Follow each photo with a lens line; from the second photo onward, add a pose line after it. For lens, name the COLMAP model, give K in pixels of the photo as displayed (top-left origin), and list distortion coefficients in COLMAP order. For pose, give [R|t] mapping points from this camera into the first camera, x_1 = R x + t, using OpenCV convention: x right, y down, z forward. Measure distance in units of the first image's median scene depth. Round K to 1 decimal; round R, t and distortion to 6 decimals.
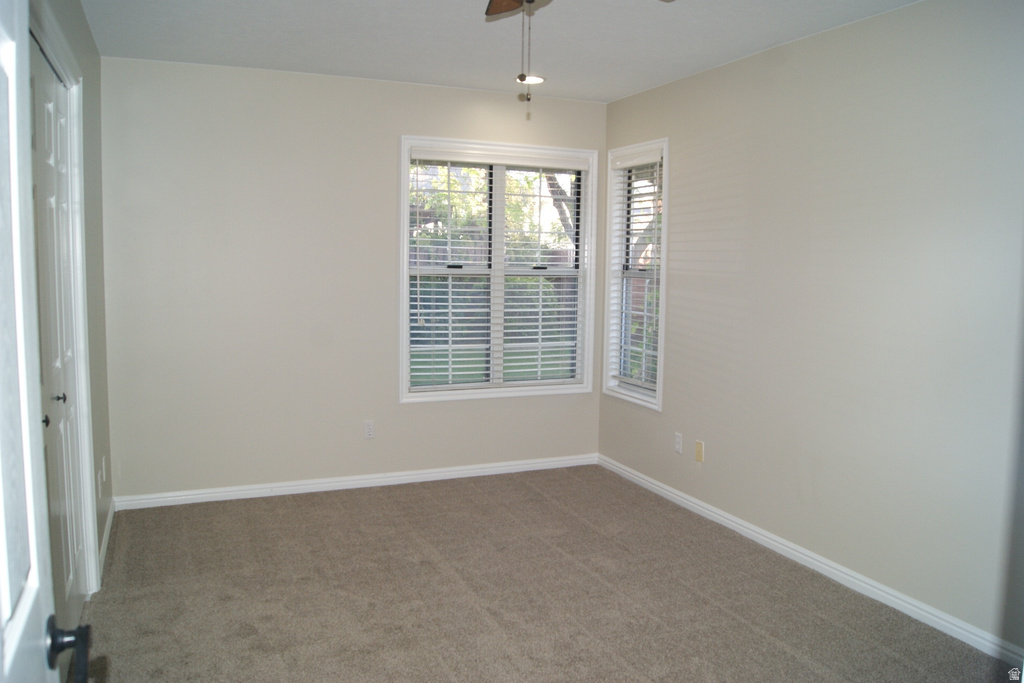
lens RADIAL K [[795.0, 0, 512.0], [0, 795.0, 341.5], [0, 0, 1]] dist [-0.092195, 0.024486]
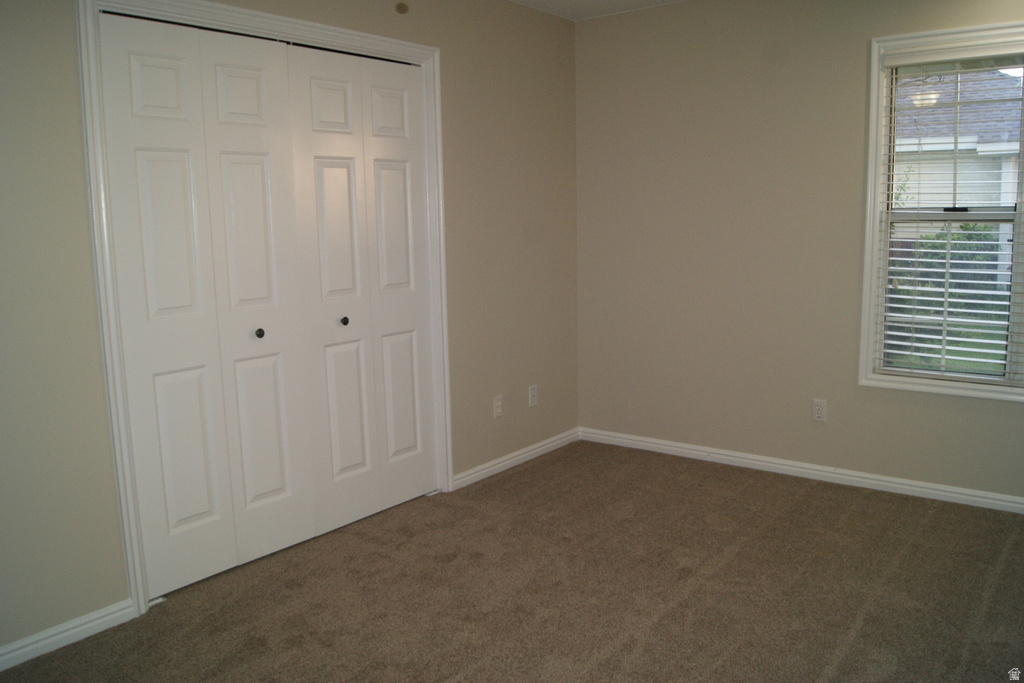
lens RADIAL K [[795.0, 0, 512.0], [0, 795.0, 341.5], [0, 0, 1]] dist [-0.092195, 0.024486]
pose [[0.495020, 0.110600, -0.861814, 0.414565], [-0.058799, 0.993856, 0.093771, -0.020967], [0.866890, 0.004255, 0.498482, 0.368899]]
